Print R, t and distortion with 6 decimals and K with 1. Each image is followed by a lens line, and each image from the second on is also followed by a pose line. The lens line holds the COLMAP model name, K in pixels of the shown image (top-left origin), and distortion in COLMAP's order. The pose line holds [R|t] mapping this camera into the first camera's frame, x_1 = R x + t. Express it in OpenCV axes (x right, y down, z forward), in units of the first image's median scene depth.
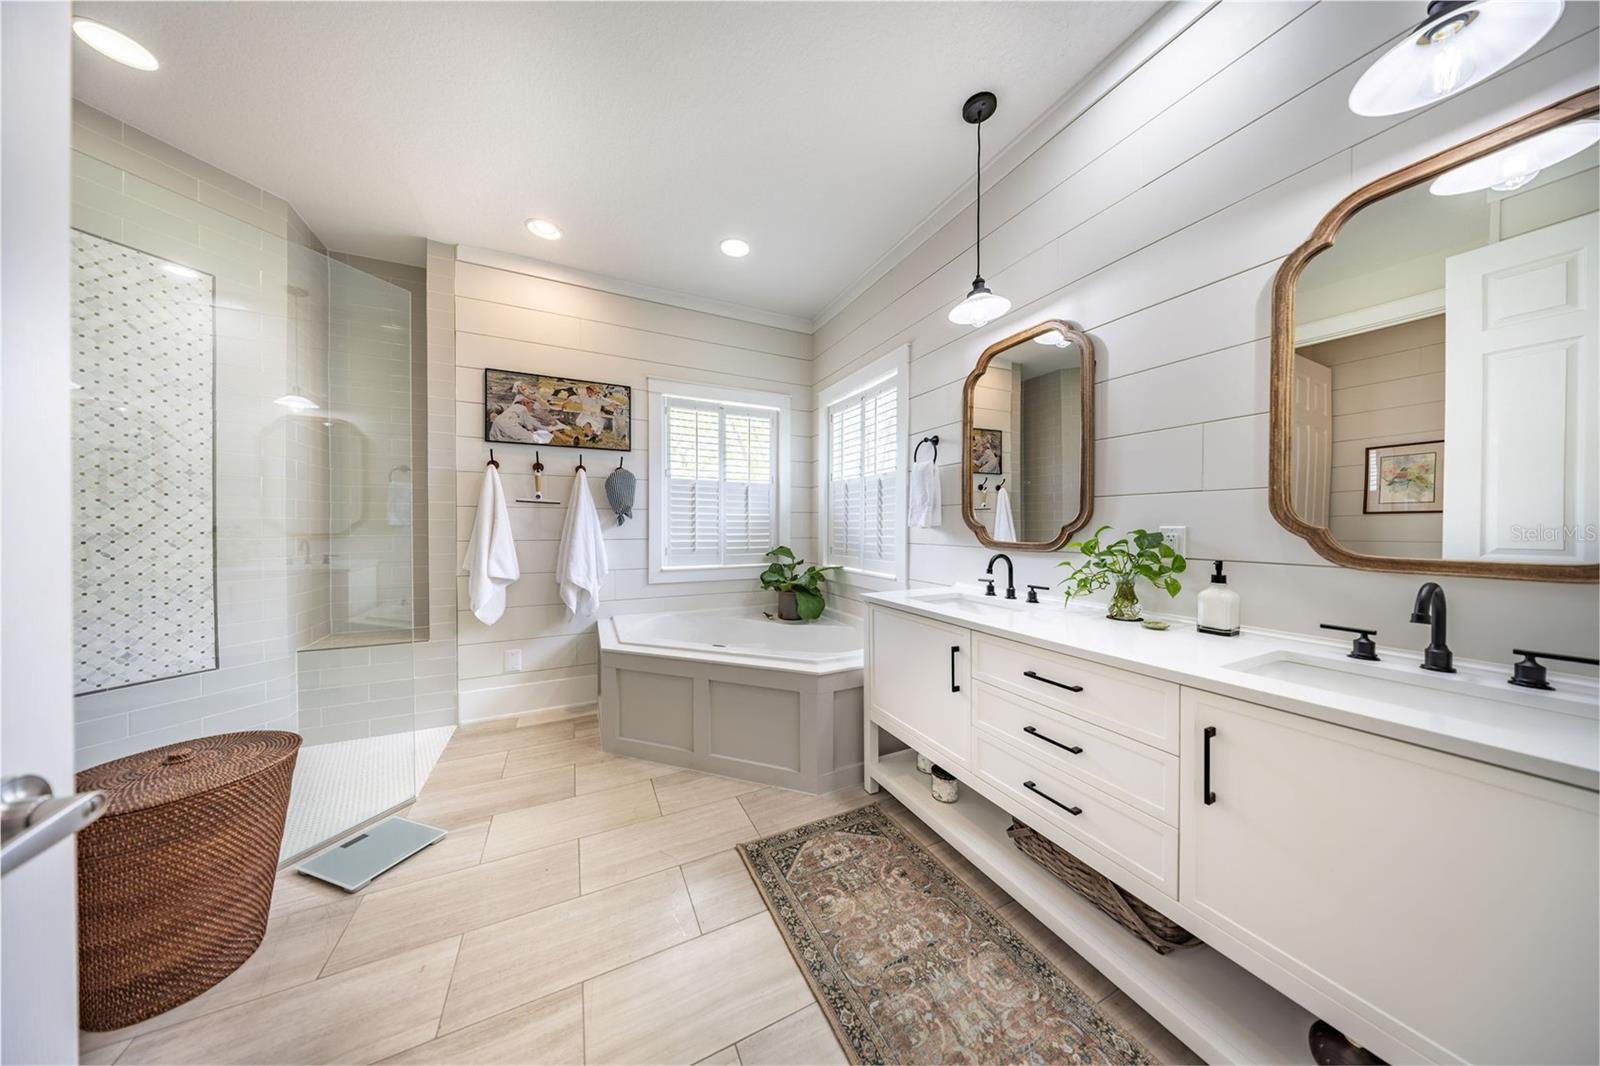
lens RADIAL K [[468.2, 0, 801.3], [0, 468.2, 530.3], [0, 0, 1]] dist [-0.000561, -0.000142]
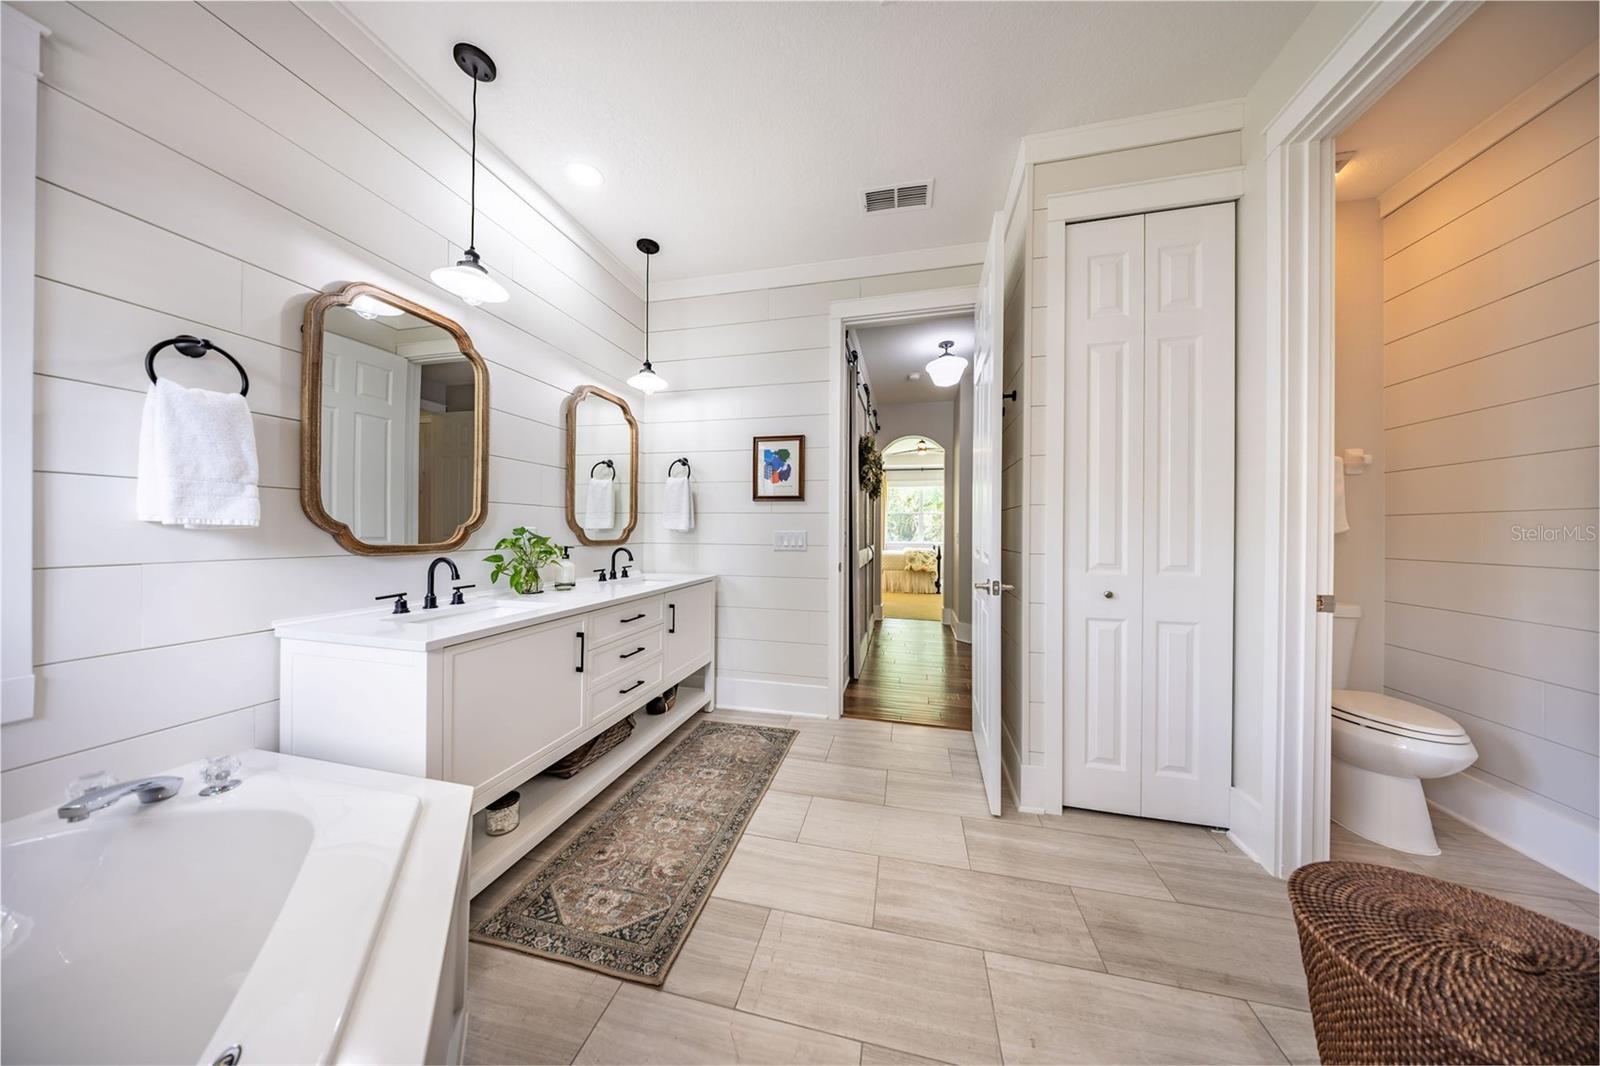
lens RADIAL K [[464.8, 0, 801.2], [0, 464.8, 529.5], [0, 0, 1]] dist [0.001329, -0.000137]
pose [[-0.773863, -0.005561, 0.633328, -0.676181], [-0.002587, 0.999981, 0.005619, -0.009883], [-0.633347, 0.002710, -0.773863, 1.283845]]
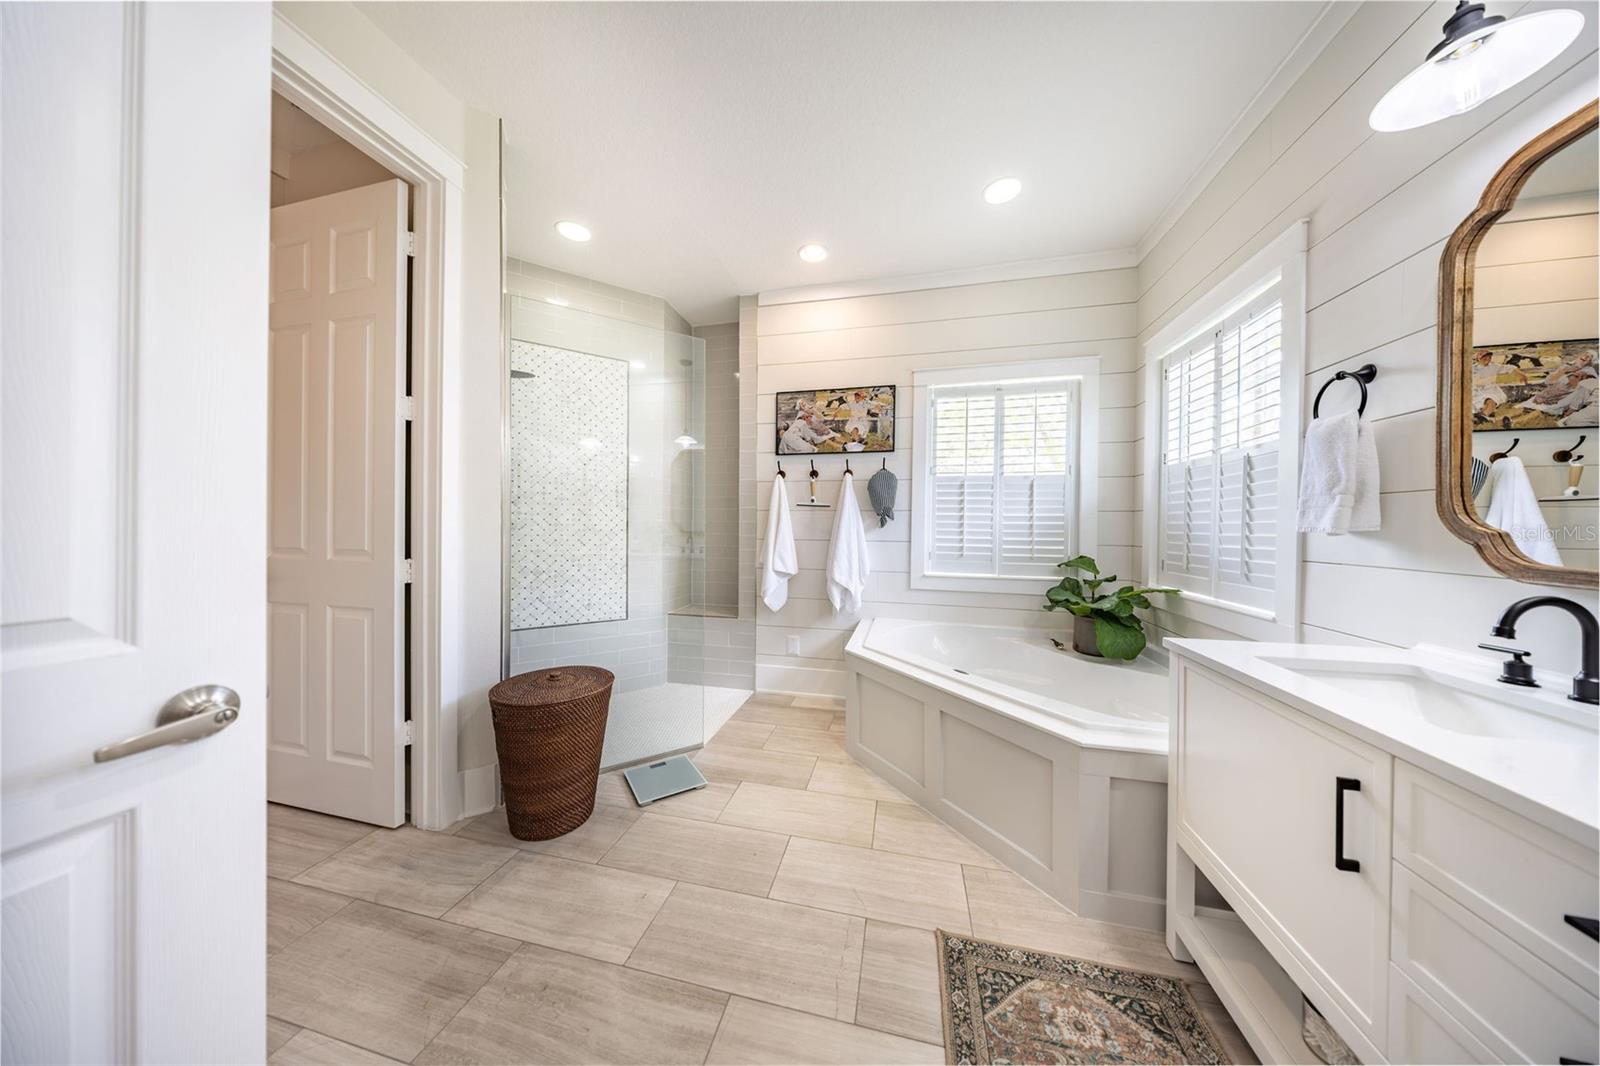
lens RADIAL K [[462.3, 0, 798.1], [0, 462.3, 531.7], [0, 0, 1]] dist [0.006069, -0.002406]
pose [[0.771093, 0.012226, -0.636606, 0.159671], [-0.013272, 0.999907, 0.003128, -0.003371], [0.636585, 0.006037, 0.771183, 0.215843]]
